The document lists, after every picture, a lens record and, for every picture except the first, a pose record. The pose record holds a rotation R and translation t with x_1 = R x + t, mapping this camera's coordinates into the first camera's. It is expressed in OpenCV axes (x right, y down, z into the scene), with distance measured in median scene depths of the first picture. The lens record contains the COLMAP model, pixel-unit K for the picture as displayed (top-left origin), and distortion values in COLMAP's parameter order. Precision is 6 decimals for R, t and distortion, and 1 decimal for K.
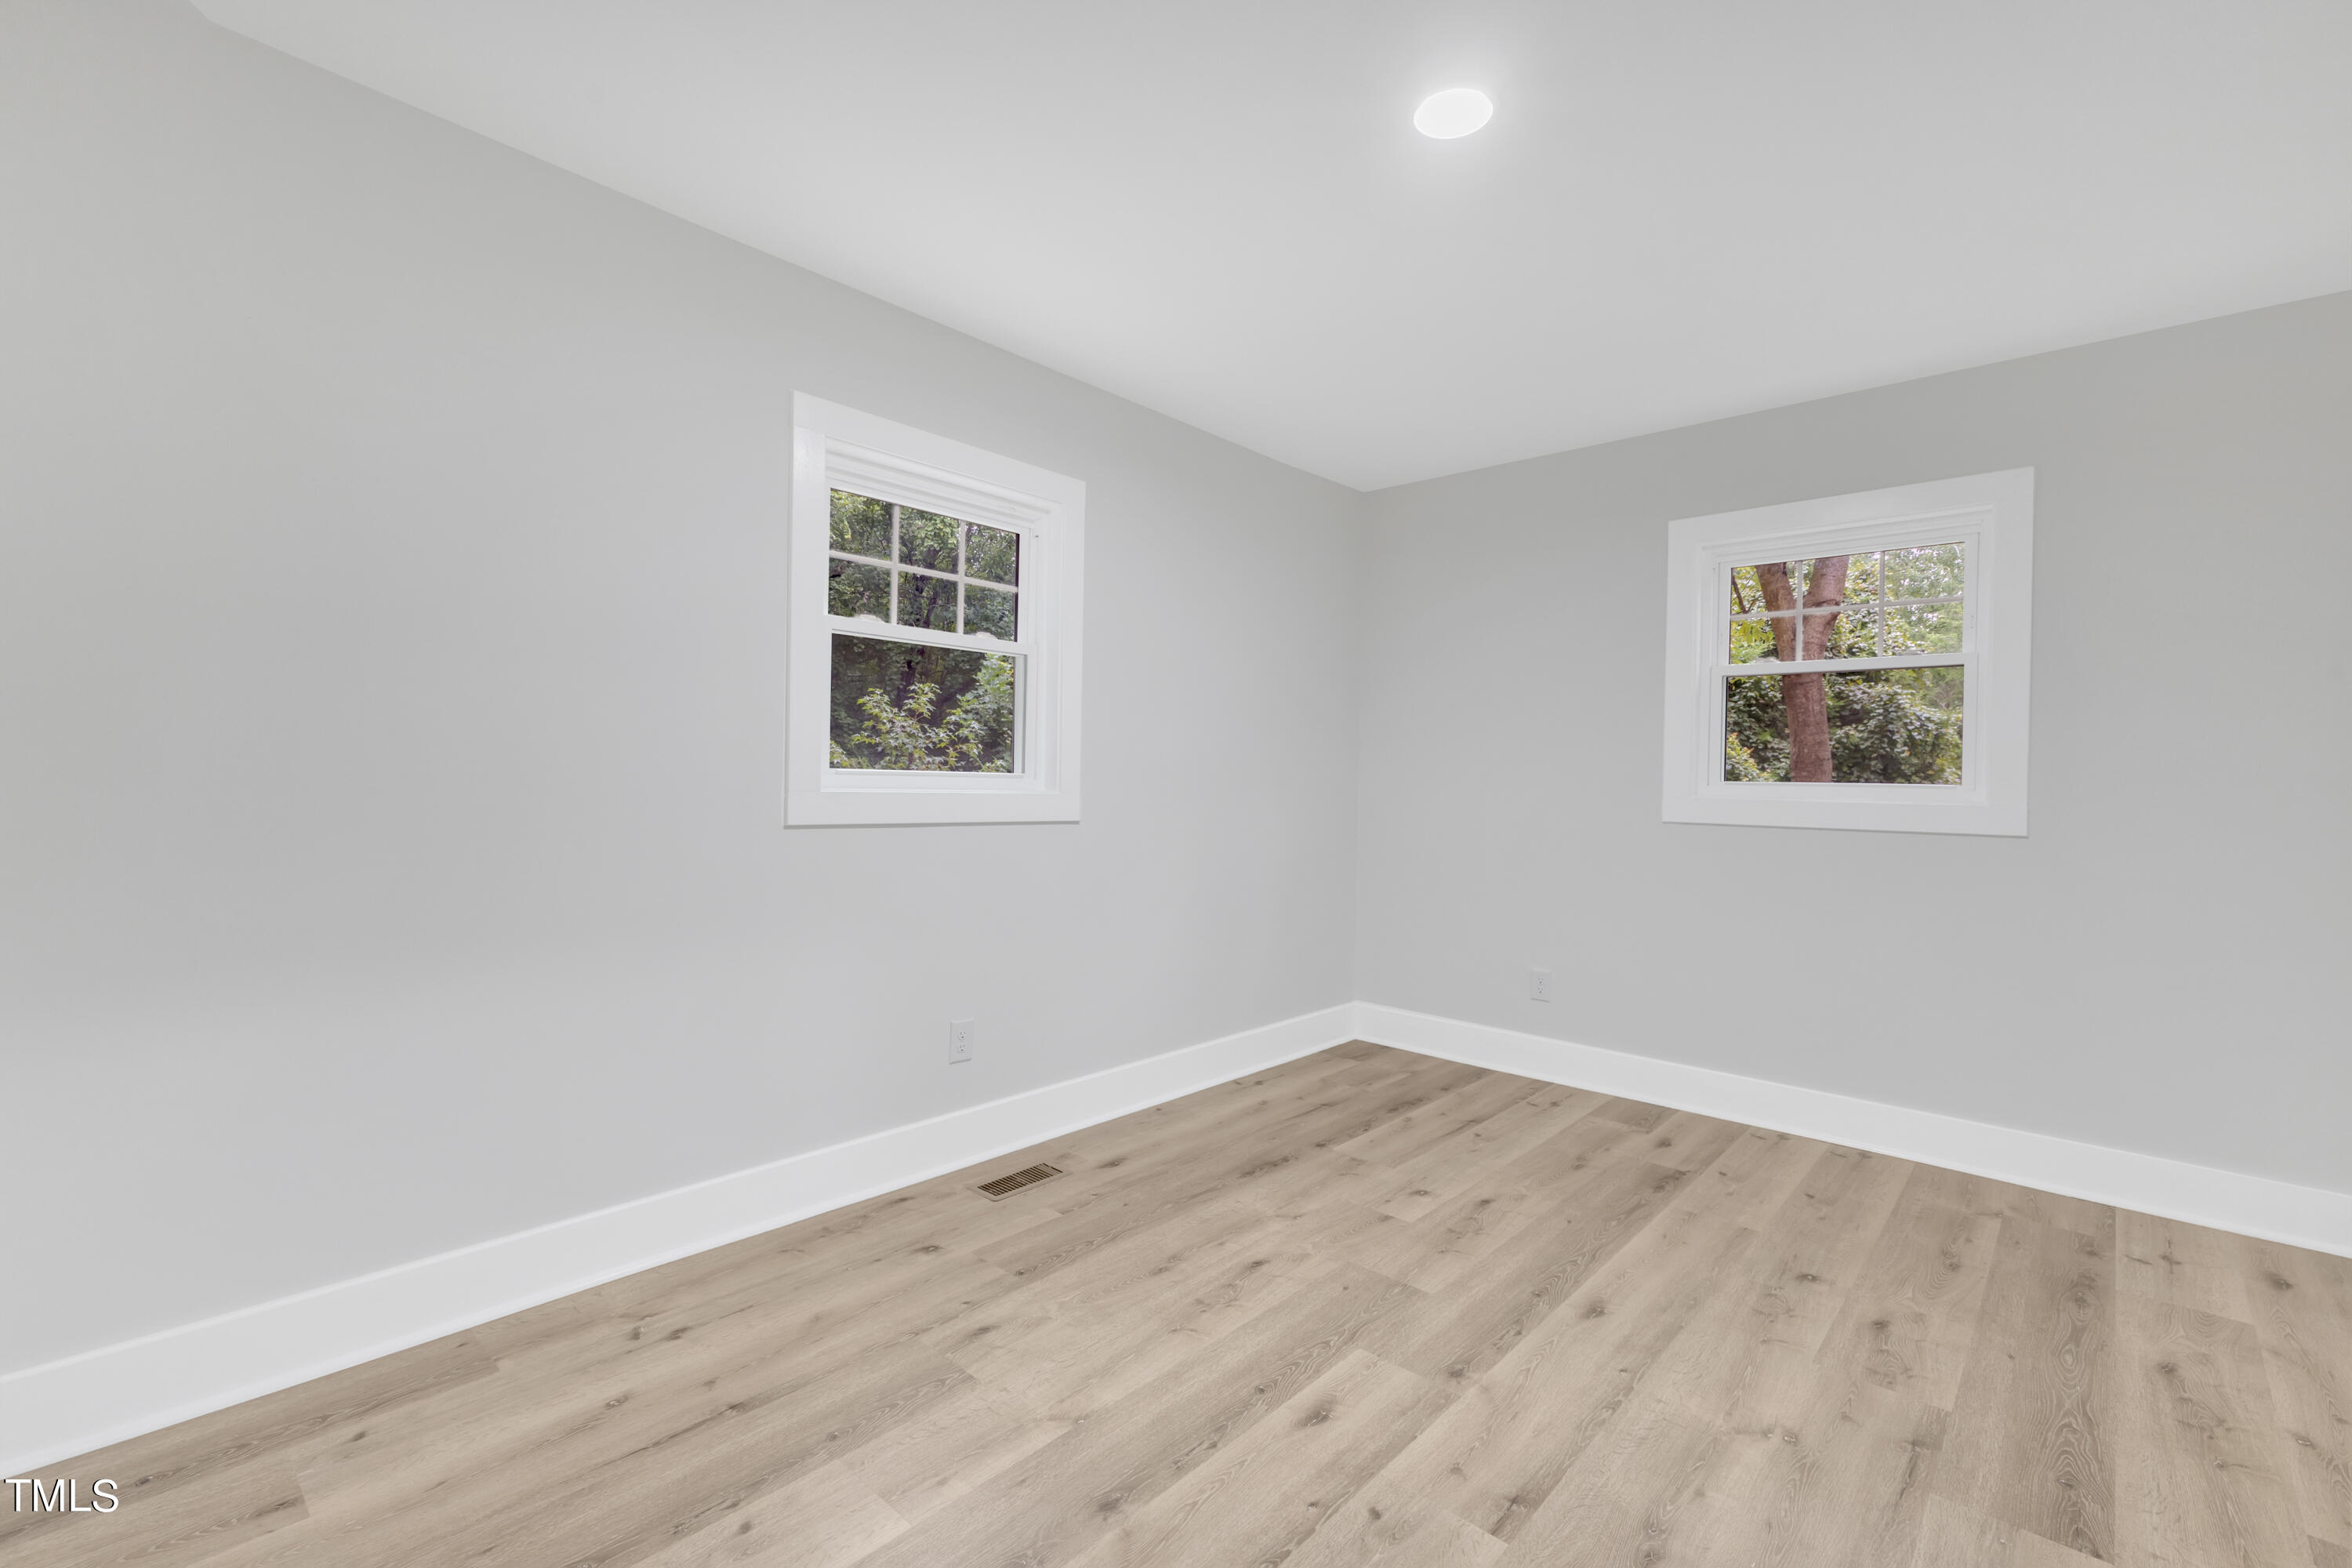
lens RADIAL K [[1028.5, 0, 1179.3], [0, 1028.5, 774.7], [0, 0, 1]] dist [0.003180, 0.000261]
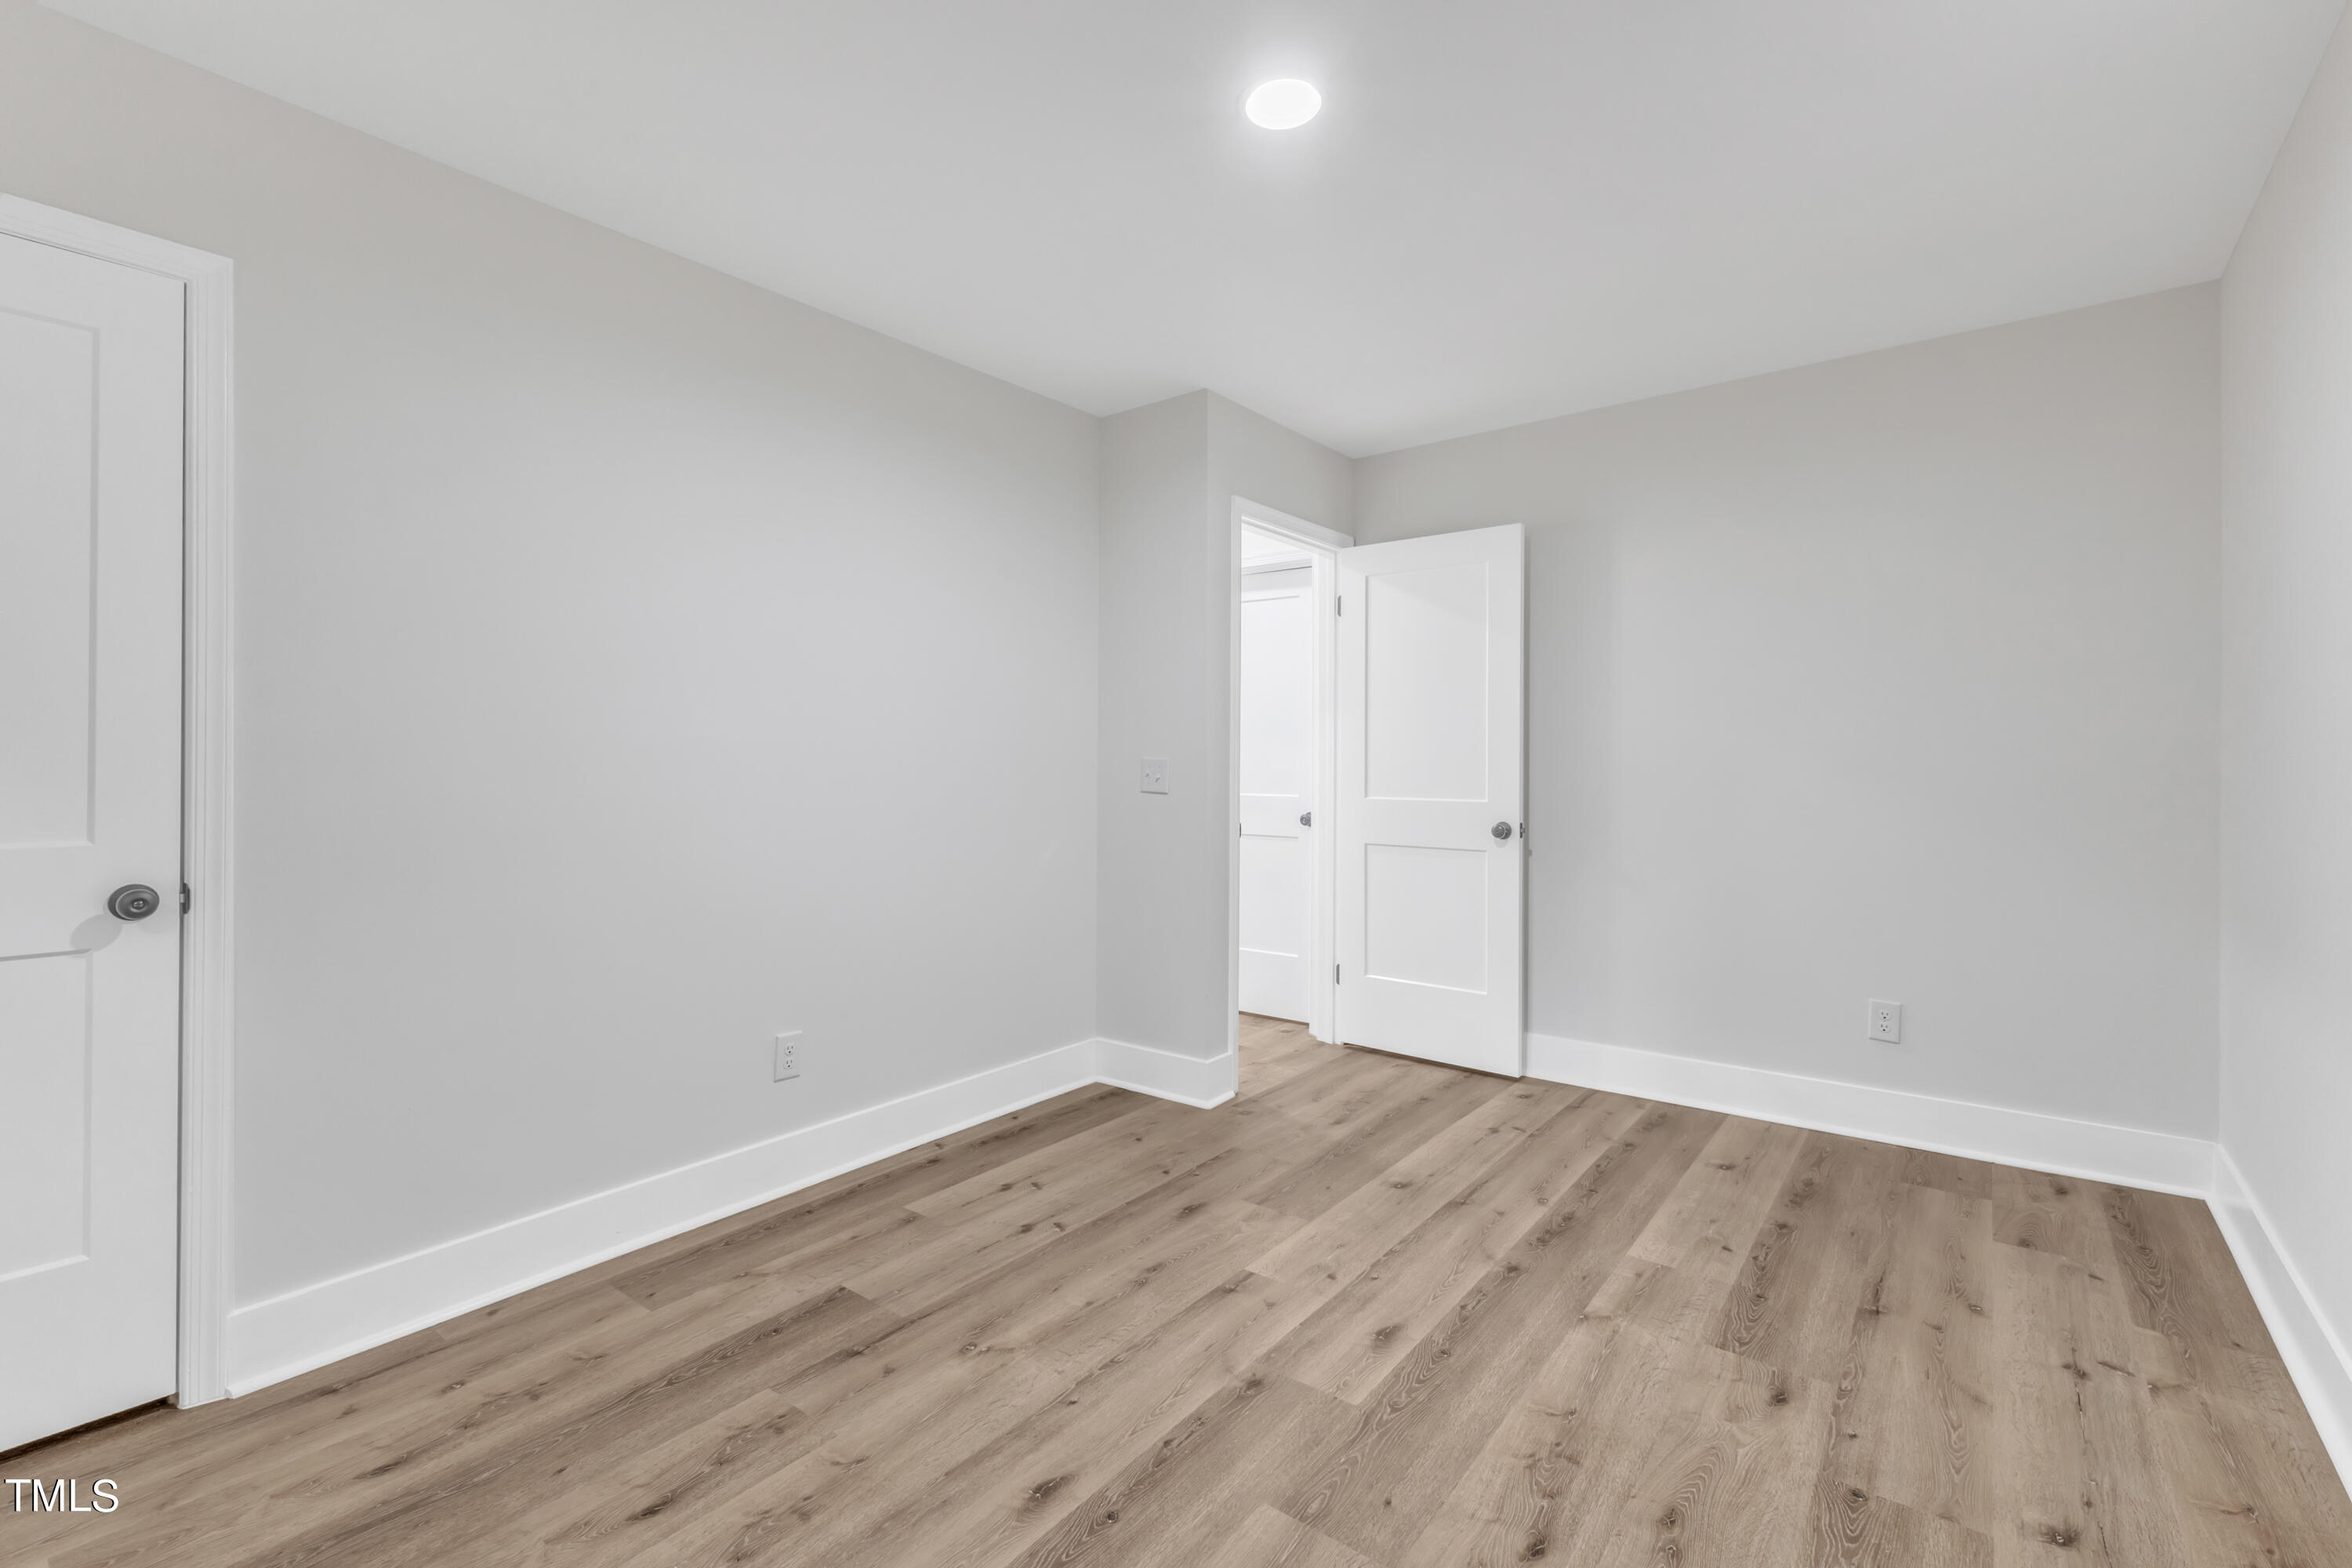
lens RADIAL K [[1028.5, 0, 1179.3], [0, 1028.5, 774.7], [0, 0, 1]] dist [0.003180, 0.000261]
pose [[-0.997311, -0.016347, -0.071443, 0.425520], [-0.016785, 0.999844, 0.005546, 0.010626], [0.071341, 0.006730, -0.997429, 1.989848]]
